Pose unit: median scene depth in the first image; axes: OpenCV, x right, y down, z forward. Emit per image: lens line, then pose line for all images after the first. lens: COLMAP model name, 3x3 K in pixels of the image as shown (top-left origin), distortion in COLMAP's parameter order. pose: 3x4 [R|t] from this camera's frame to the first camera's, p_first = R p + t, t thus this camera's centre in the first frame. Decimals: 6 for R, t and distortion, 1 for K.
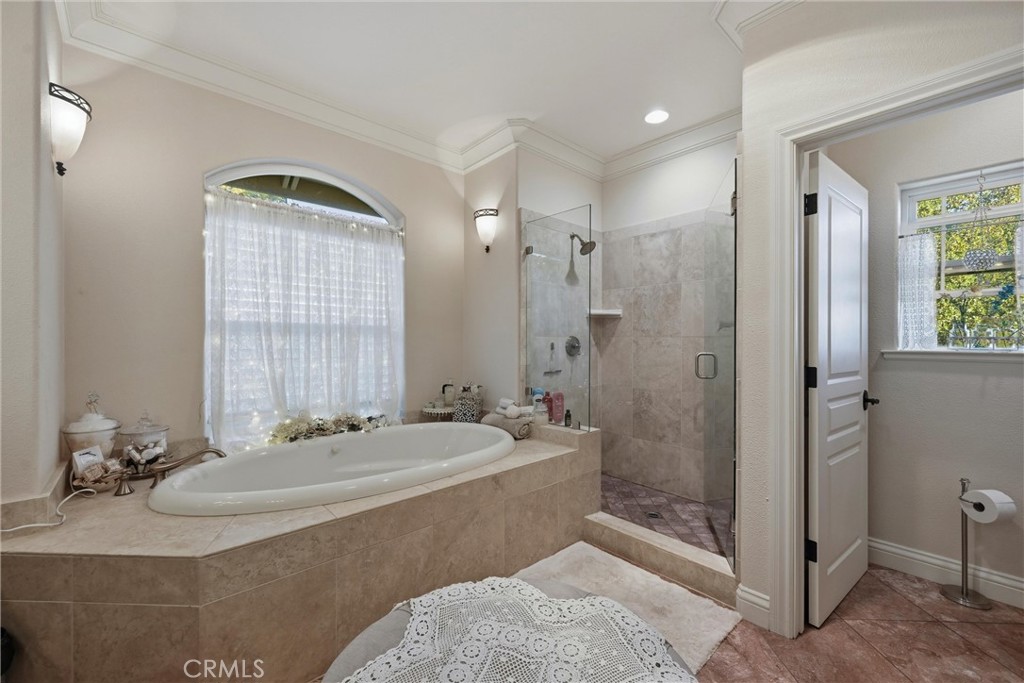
lens RADIAL K [[409.0, 0, 512.0], [0, 409.0, 341.5], [0, 0, 1]] dist [-0.000570, 0.000157]
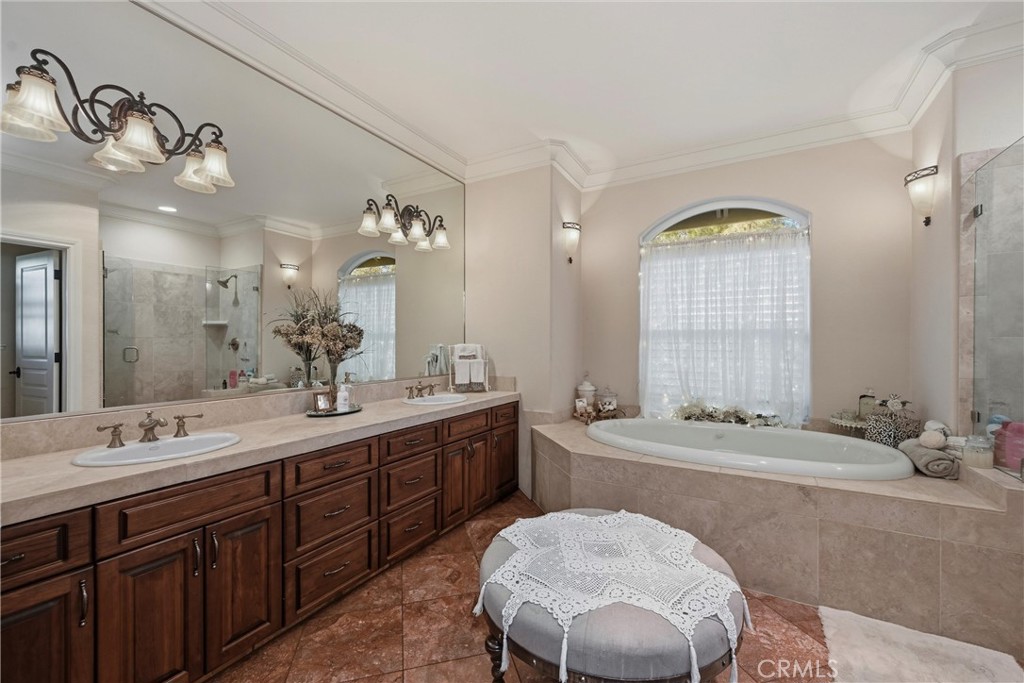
lens RADIAL K [[409.0, 0, 512.0], [0, 409.0, 341.5], [0, 0, 1]] dist [-0.000570, 0.000157]
pose [[0.305475, -0.006847, -0.952176, 0.511435], [-0.002015, 0.999967, -0.007837, 0.002973], [0.952198, 0.004312, 0.305451, 0.057443]]
